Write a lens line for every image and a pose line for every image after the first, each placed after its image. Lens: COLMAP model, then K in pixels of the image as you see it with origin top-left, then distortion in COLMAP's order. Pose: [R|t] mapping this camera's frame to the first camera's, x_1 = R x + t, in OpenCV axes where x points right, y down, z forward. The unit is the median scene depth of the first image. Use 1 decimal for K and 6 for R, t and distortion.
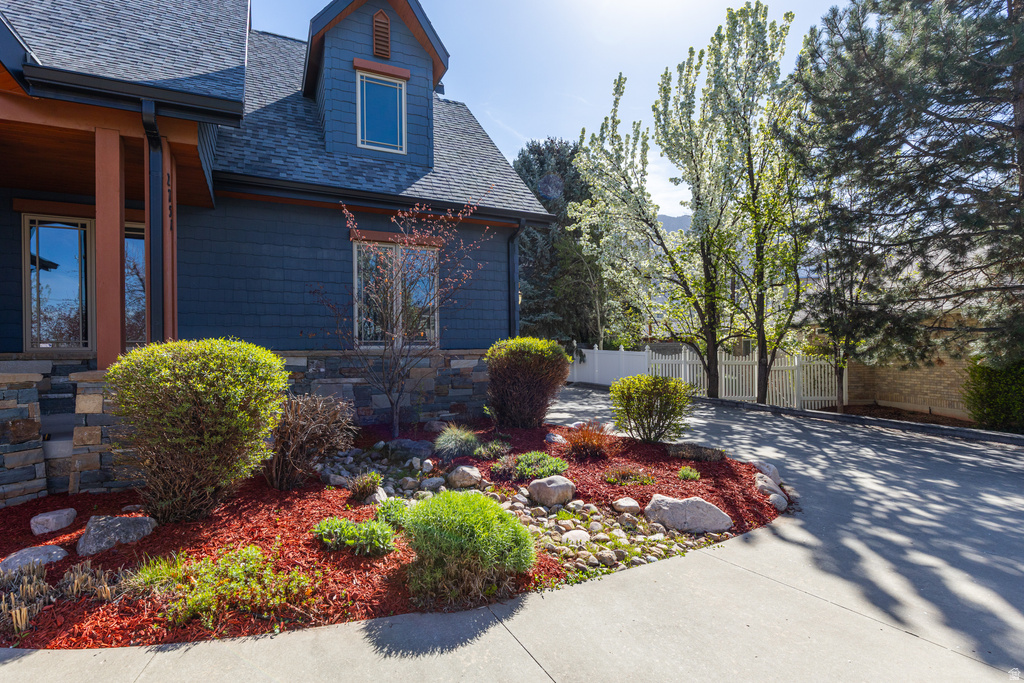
lens RADIAL K [[473.9, 0, 492.7], [0, 473.9, 351.3], [0, 0, 1]] dist [0.002751, -0.000089]
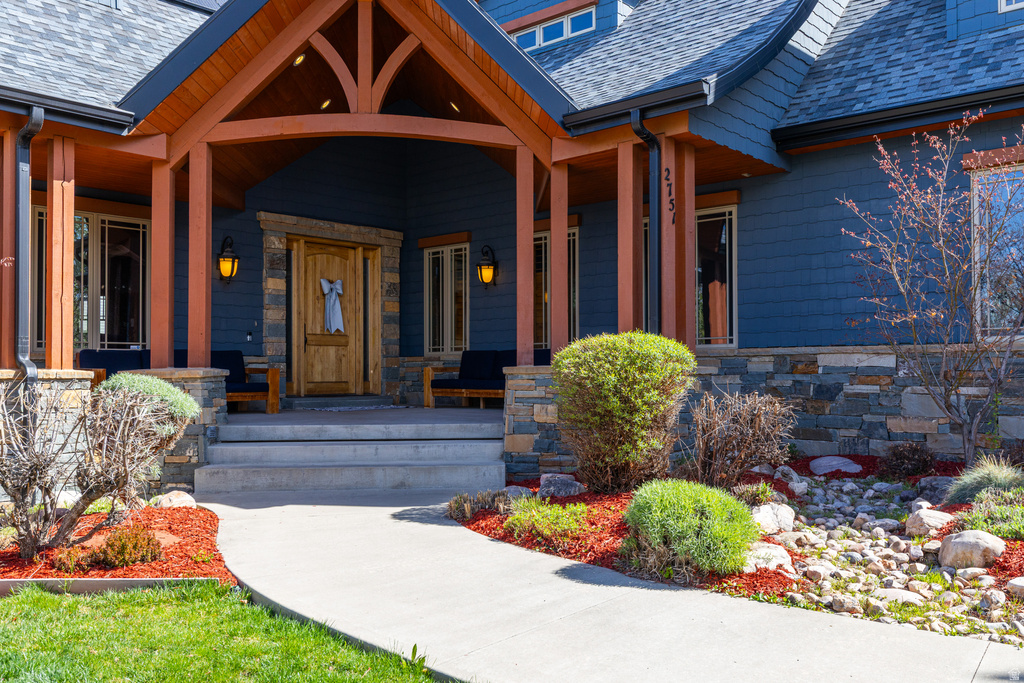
lens RADIAL K [[903.5, 0, 574.0], [0, 903.5, 314.9], [0, 0, 1]] dist [-0.014235, 0.018220]
pose [[0.455006, -0.048279, -0.889179, 0.467256], [0.006948, 0.998691, -0.050670, 0.014865], [0.890461, 0.016878, 0.454746, -0.017926]]
